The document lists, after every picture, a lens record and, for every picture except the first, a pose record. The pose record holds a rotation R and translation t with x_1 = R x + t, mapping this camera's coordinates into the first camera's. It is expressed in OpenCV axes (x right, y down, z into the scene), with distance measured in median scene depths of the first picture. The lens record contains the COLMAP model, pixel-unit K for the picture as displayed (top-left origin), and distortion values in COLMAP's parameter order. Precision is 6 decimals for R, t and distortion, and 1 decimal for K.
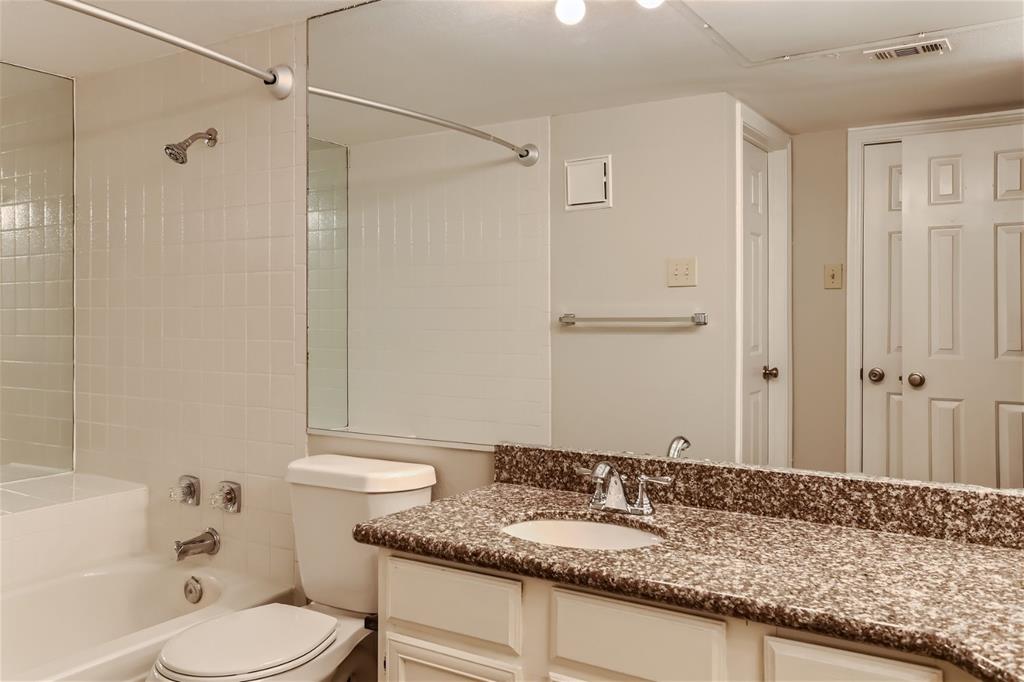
lens RADIAL K [[841.0, 0, 511.9], [0, 841.0, 332.1], [0, 0, 1]] dist [-0.006754, 0.018785]
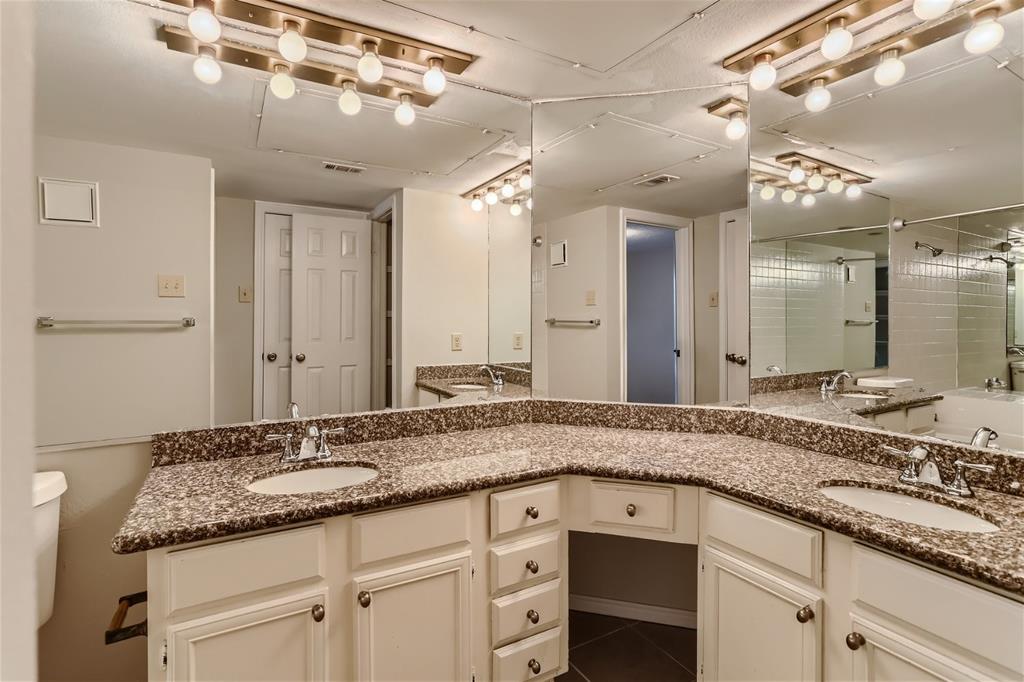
lens RADIAL K [[495.8, 0, 511.7], [0, 495.8, 335.3], [0, 0, 1]] dist [-0.022928, 0.000593]
pose [[0.458827, -0.025135, 0.888170, -0.429108], [0.015768, 0.999673, 0.020145, -0.002691], [-0.888386, 0.004762, 0.459073, 0.323102]]
